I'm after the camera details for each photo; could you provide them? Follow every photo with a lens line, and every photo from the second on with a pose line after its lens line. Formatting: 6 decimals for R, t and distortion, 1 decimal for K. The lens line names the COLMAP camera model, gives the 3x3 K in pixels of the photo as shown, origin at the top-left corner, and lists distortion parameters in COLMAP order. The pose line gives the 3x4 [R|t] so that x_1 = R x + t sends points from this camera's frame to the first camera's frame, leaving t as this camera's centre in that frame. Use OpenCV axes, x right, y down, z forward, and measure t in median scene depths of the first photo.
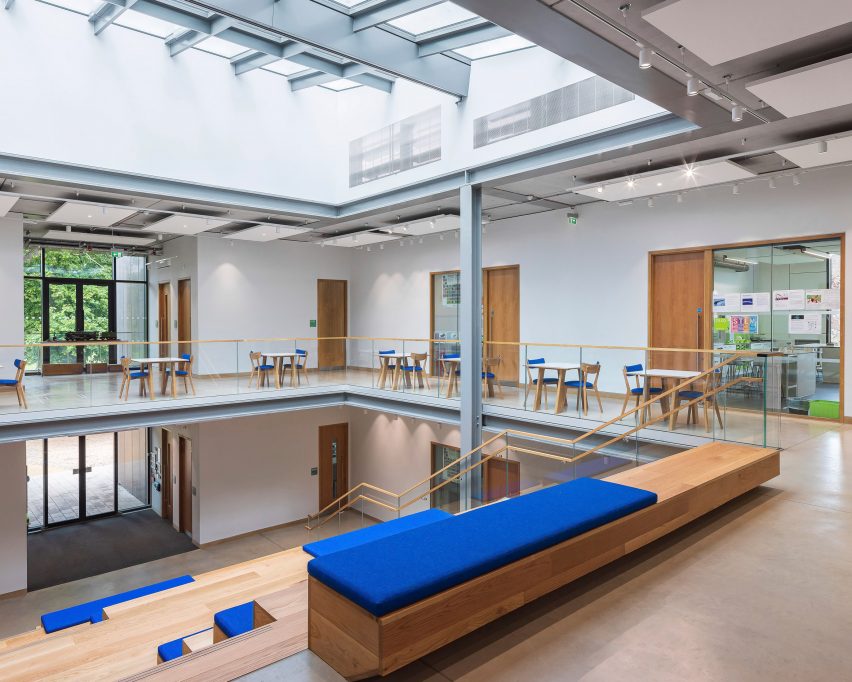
lens RADIAL K [[590.6, 0, 424.4], [0, 590.6, 357.2], [0, 0, 1]] dist [-0.003713, -0.000706]
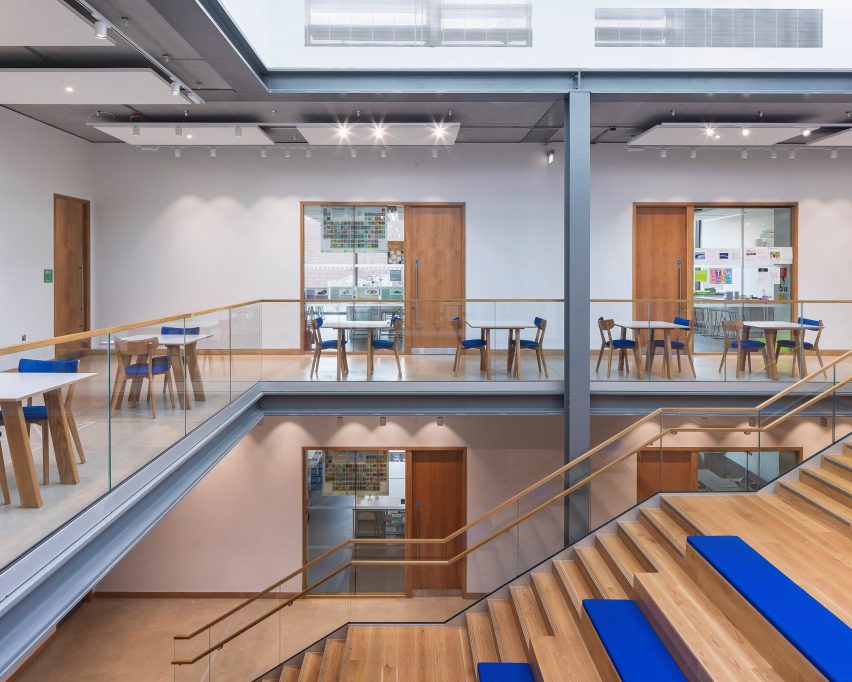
lens RADIAL K [[563.4, 0, 423.2], [0, 563.4, 277.2], [0, 0, 1]] dist [-0.006830, -0.001277]
pose [[0.660588, -0.004031, 0.750738, -0.558984], [0.041612, 0.998645, -0.031253, -0.039255], [-0.749594, 0.051885, 0.659861, 0.648928]]
